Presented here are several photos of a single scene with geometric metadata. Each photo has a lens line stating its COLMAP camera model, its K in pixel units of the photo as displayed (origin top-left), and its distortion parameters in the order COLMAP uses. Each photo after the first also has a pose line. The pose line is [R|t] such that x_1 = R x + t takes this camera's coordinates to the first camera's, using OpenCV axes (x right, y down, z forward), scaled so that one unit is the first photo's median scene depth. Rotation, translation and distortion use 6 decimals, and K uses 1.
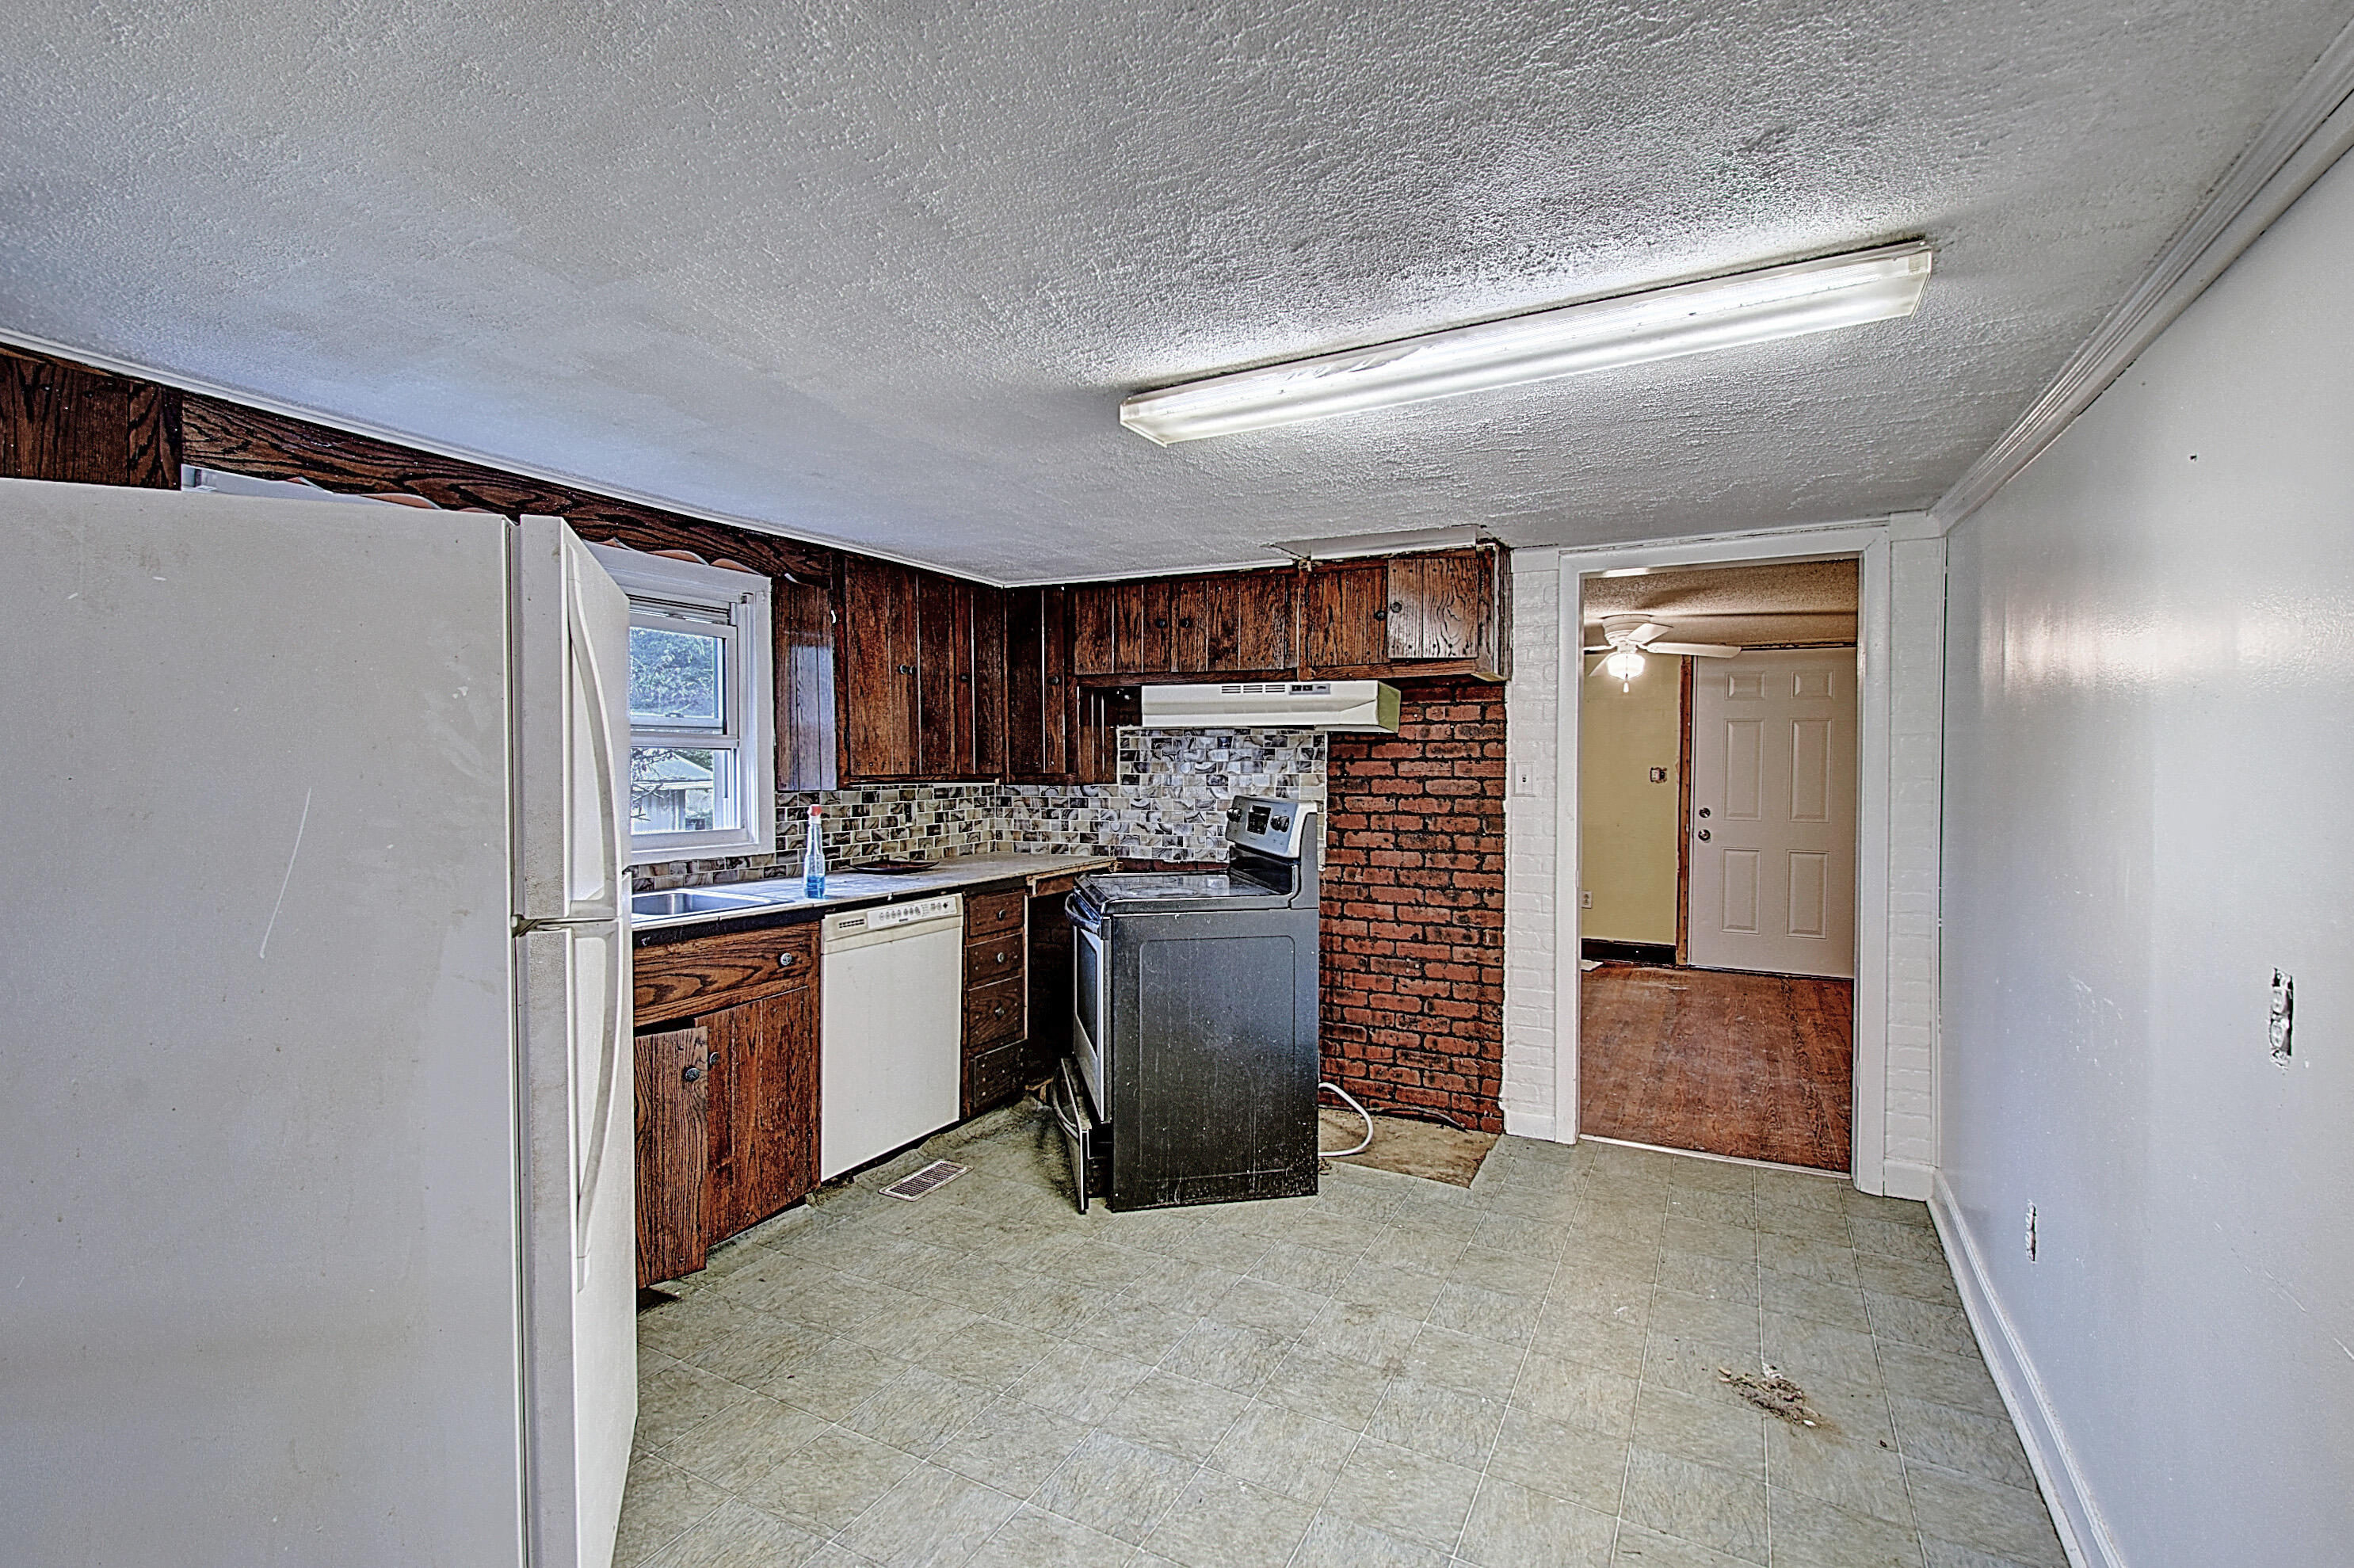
lens RADIAL K [[1034.9, 0, 1170.4], [0, 1034.9, 785.1], [0, 0, 1]] dist [0.001106, -0.006360]
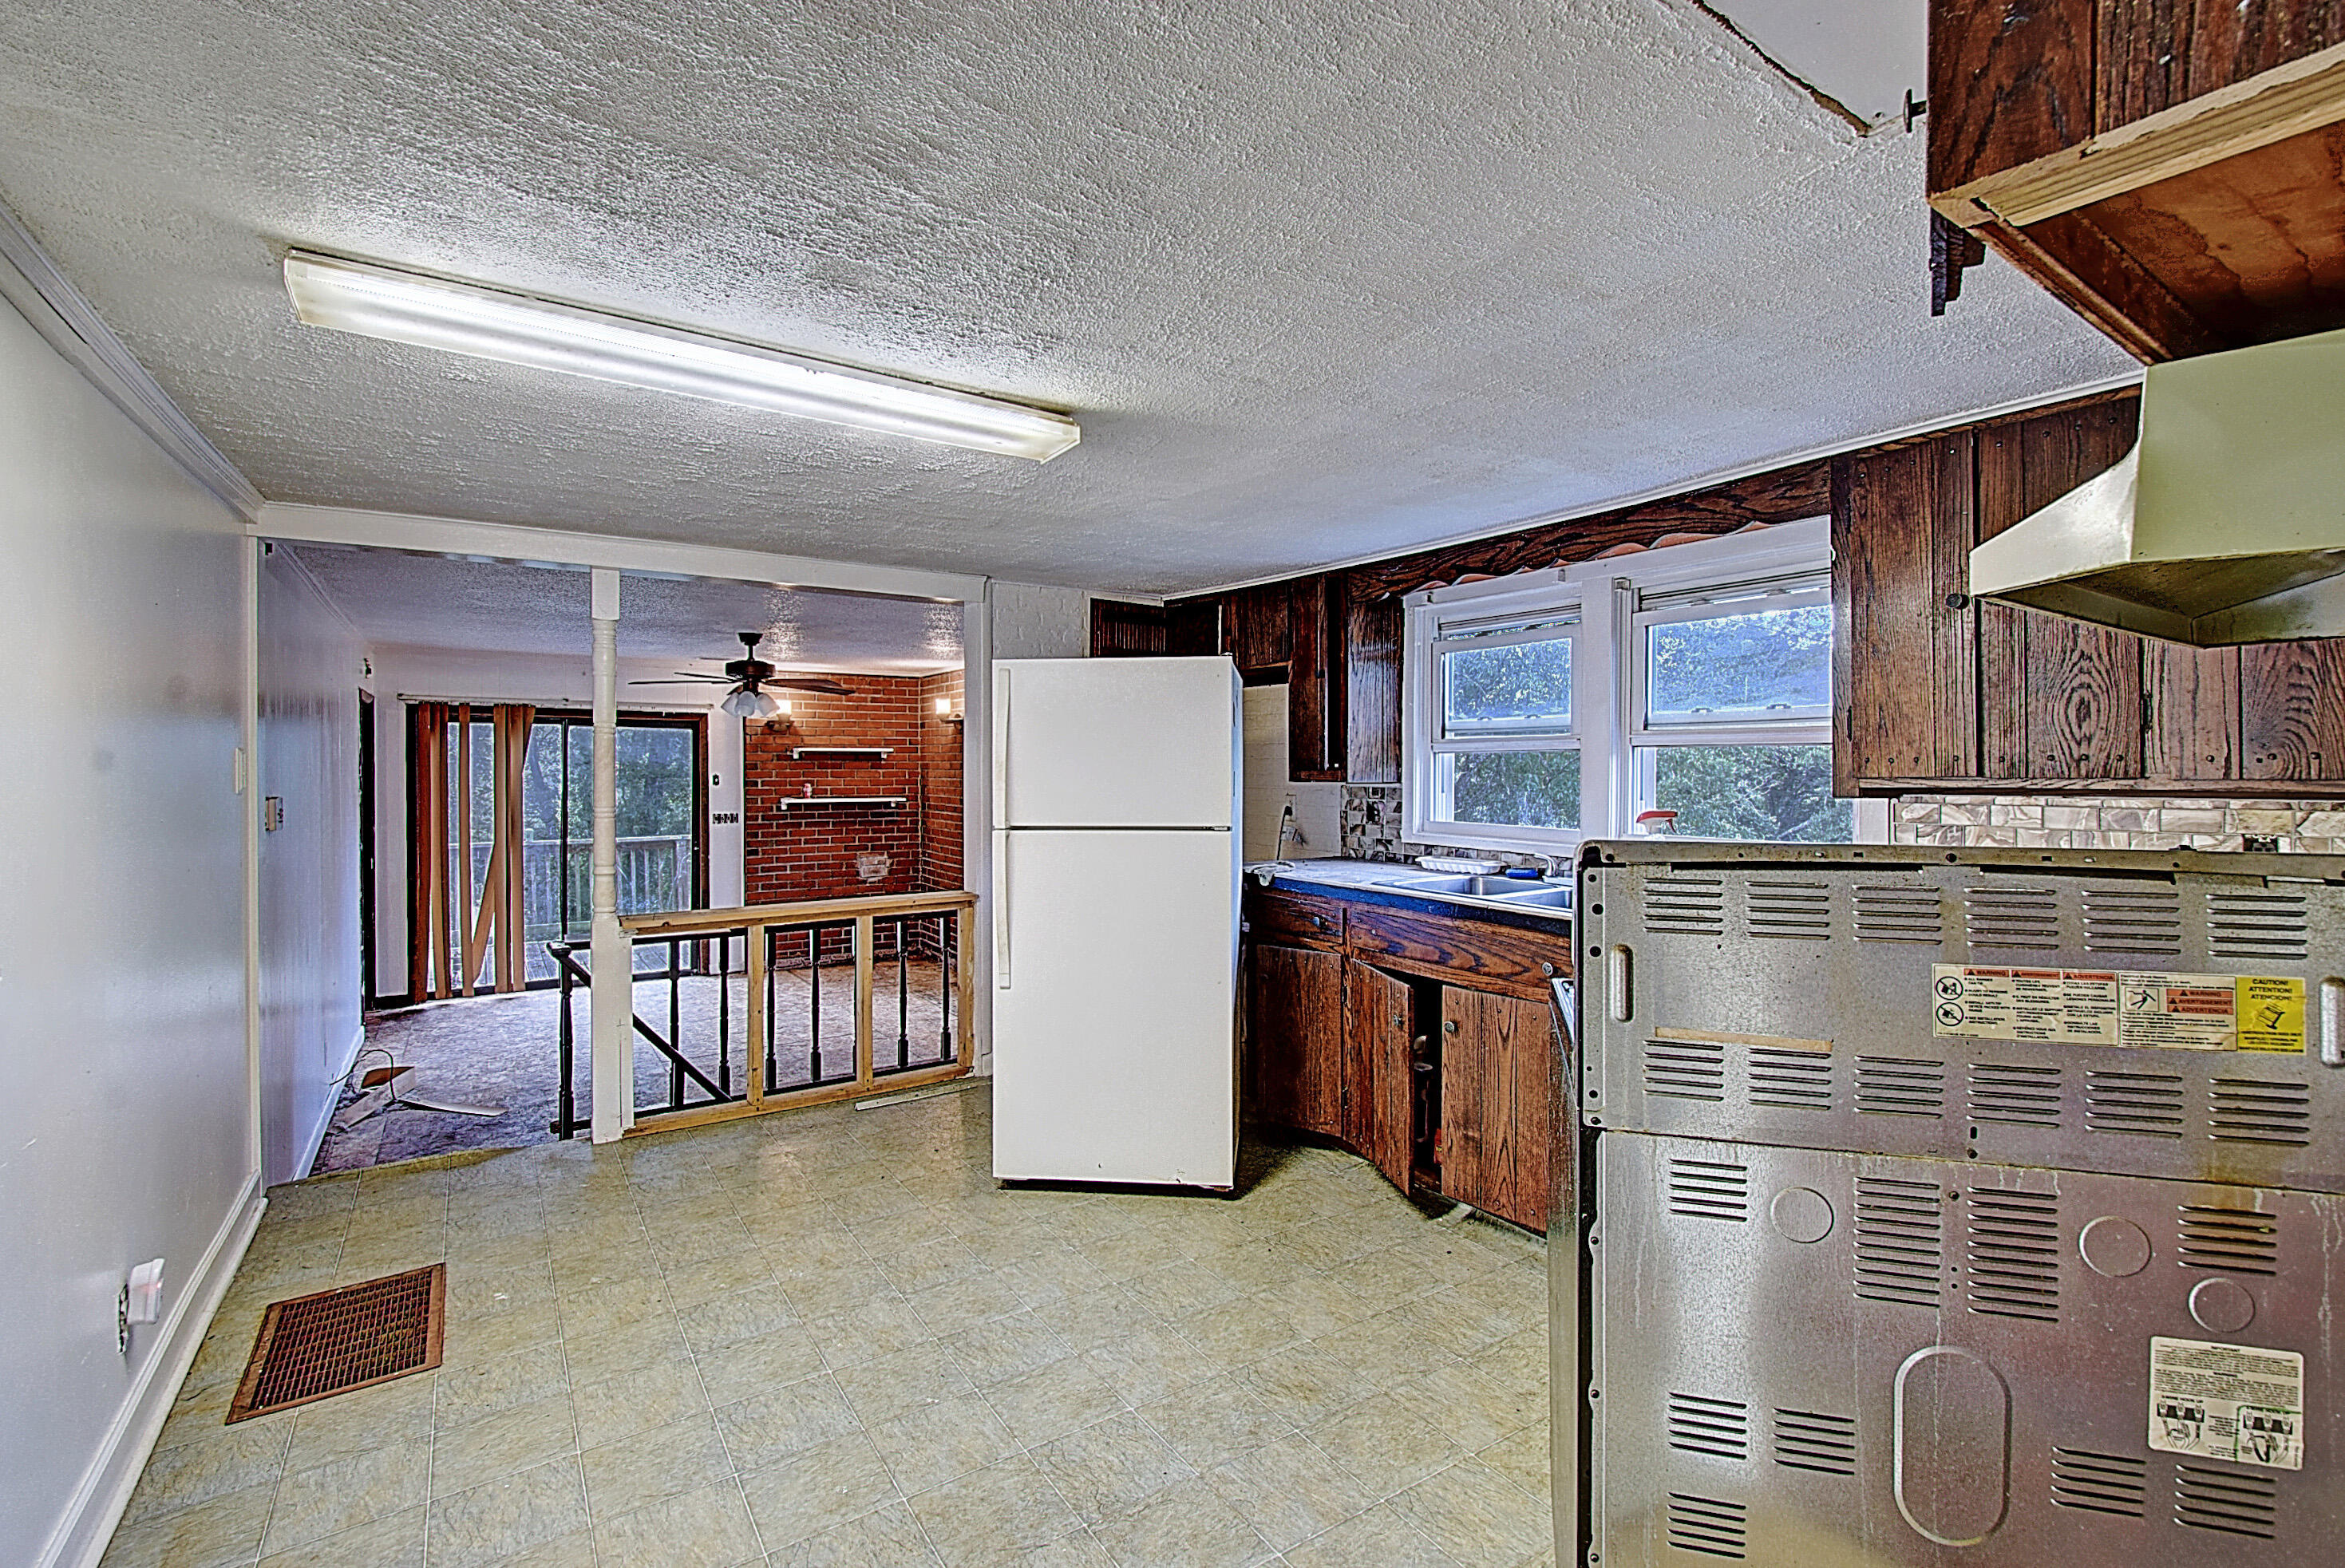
lens RADIAL K [[1041.0, 0, 1187.7], [0, 1041.0, 770.0], [0, 0, 1]] dist [-0.004609, -0.004707]
pose [[-0.457556, -0.004541, -0.889169, 0.461542], [-0.022150, 0.999735, 0.006293, -0.007994], [0.888905, 0.022575, -0.457535, 0.852353]]
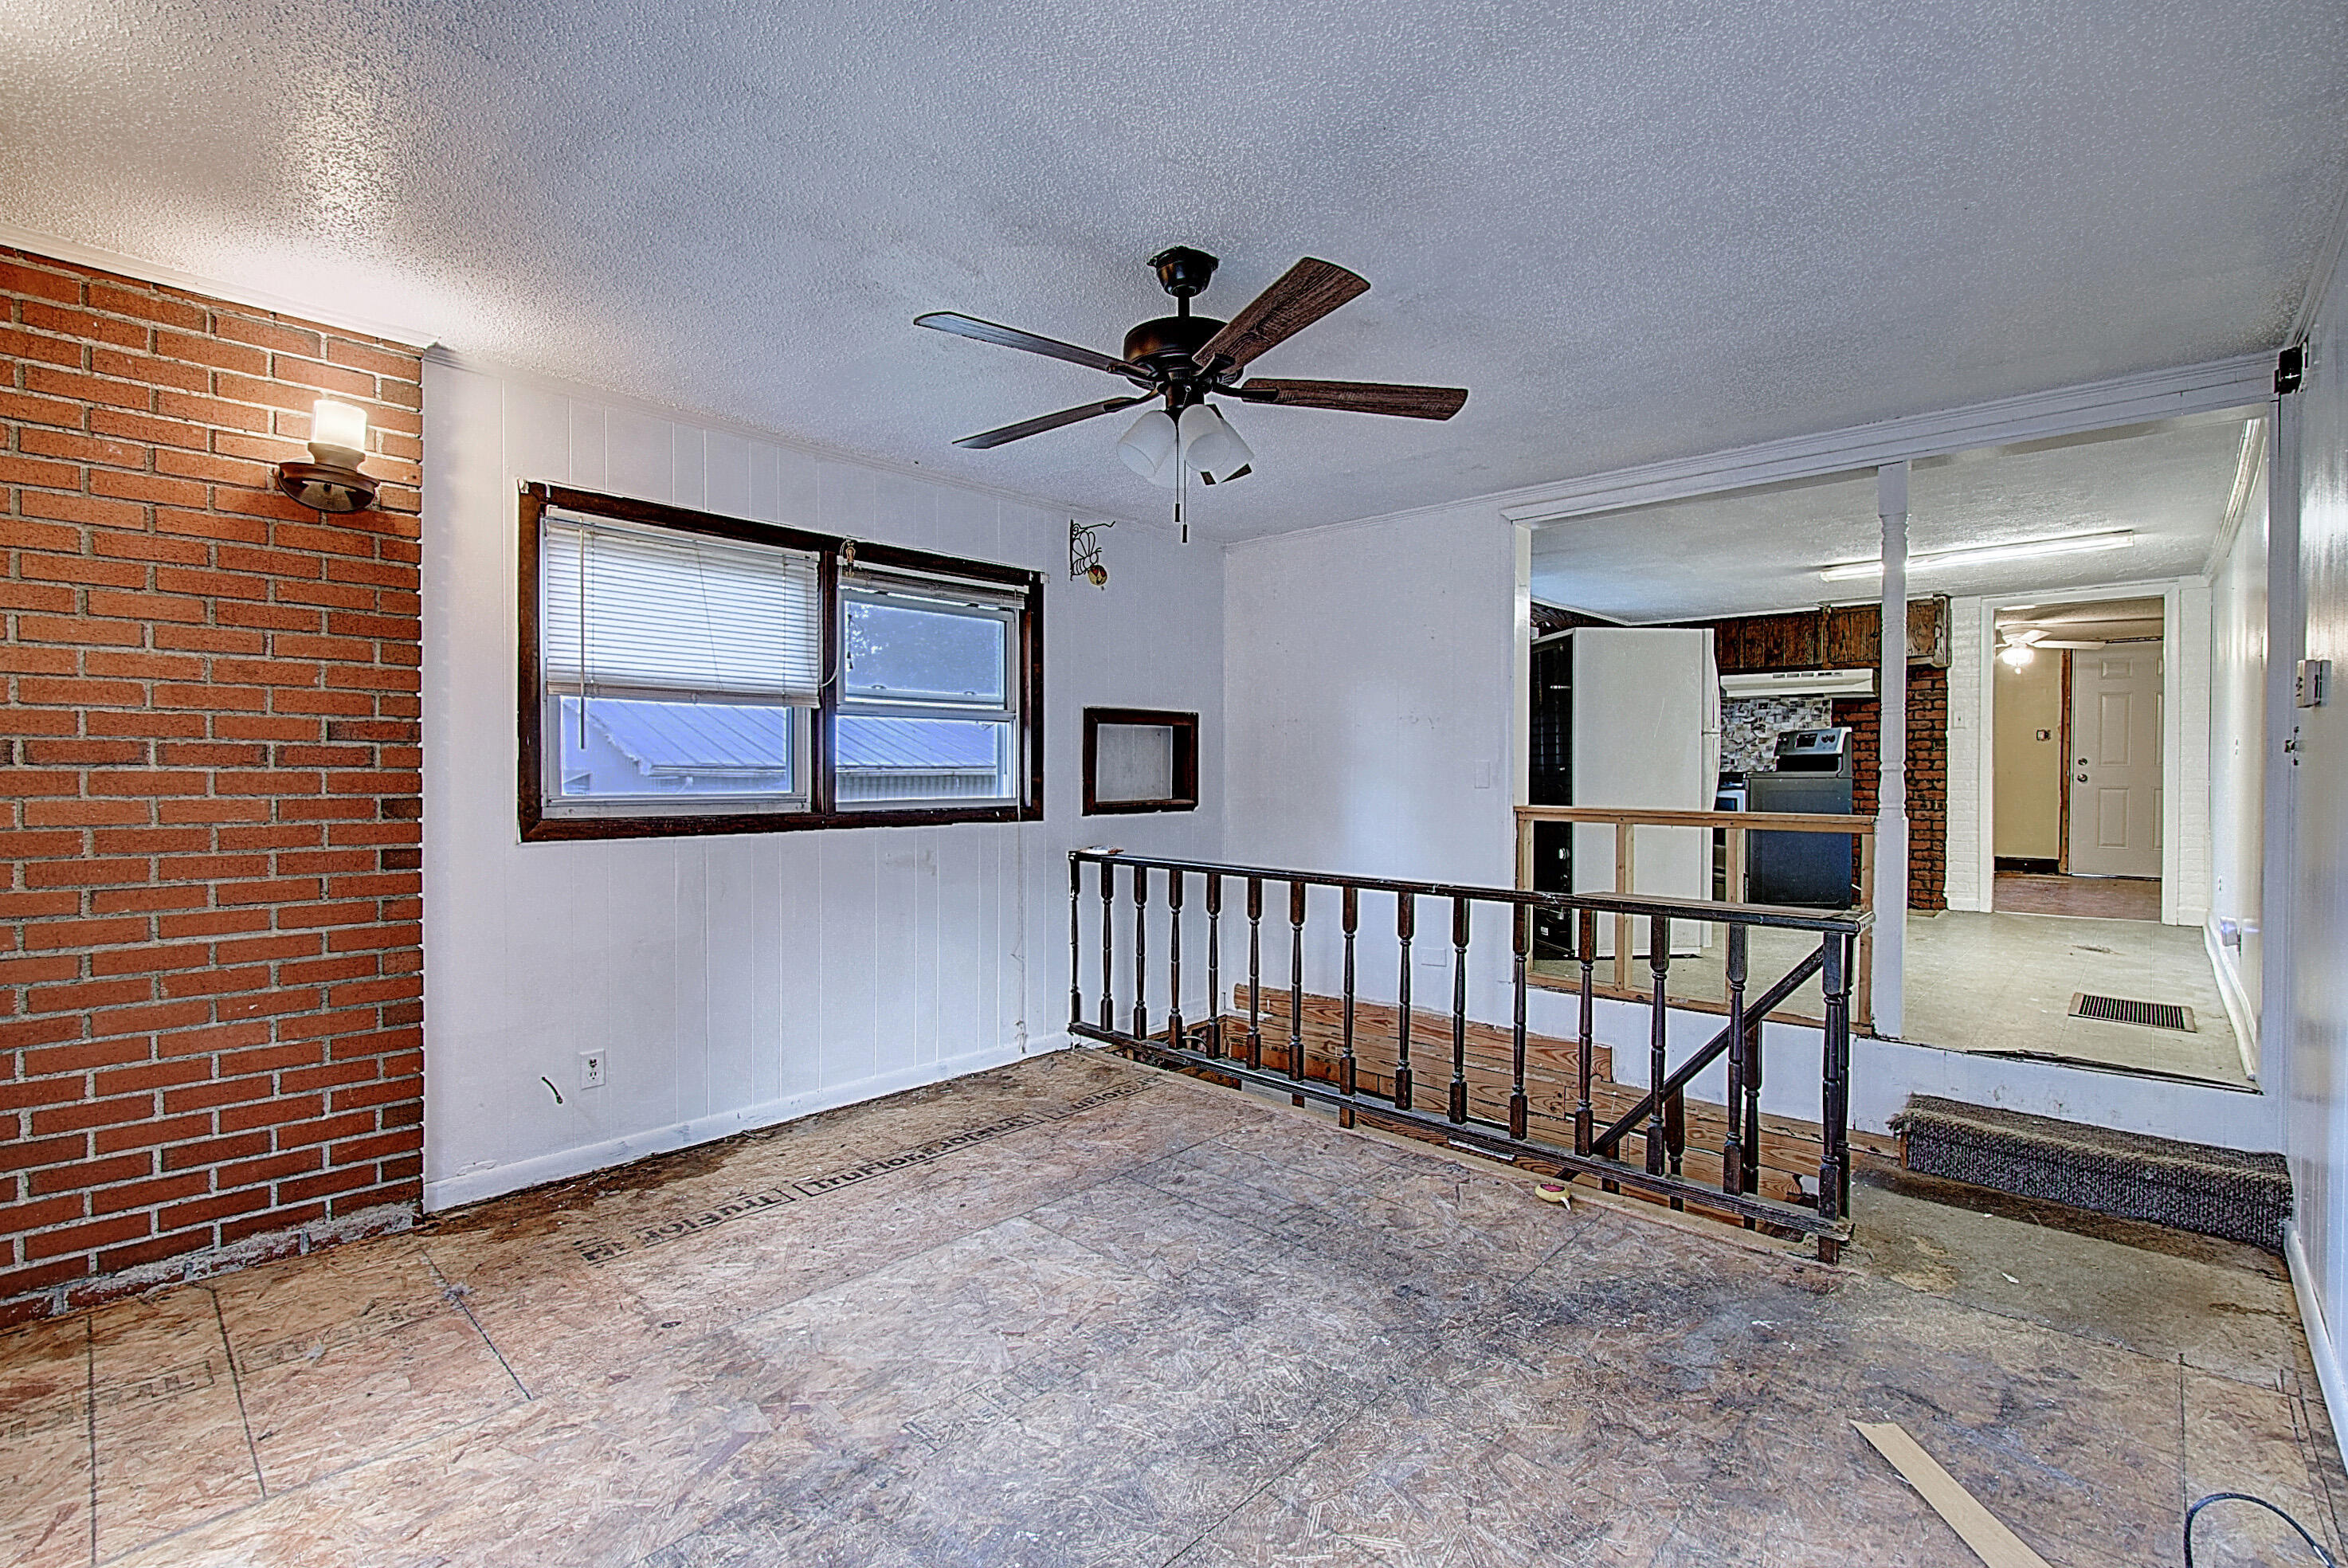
lens RADIAL K [[1032.3, 0, 1185.1], [0, 1032.3, 789.1], [0, 0, 1]] dist [0.001106, -0.006360]
pose [[0.967490, -0.000002, -0.252910, -0.512595], [-0.001072, 0.999991, -0.004110, 0.122776], [0.252908, 0.004247, 0.967481, -1.096729]]
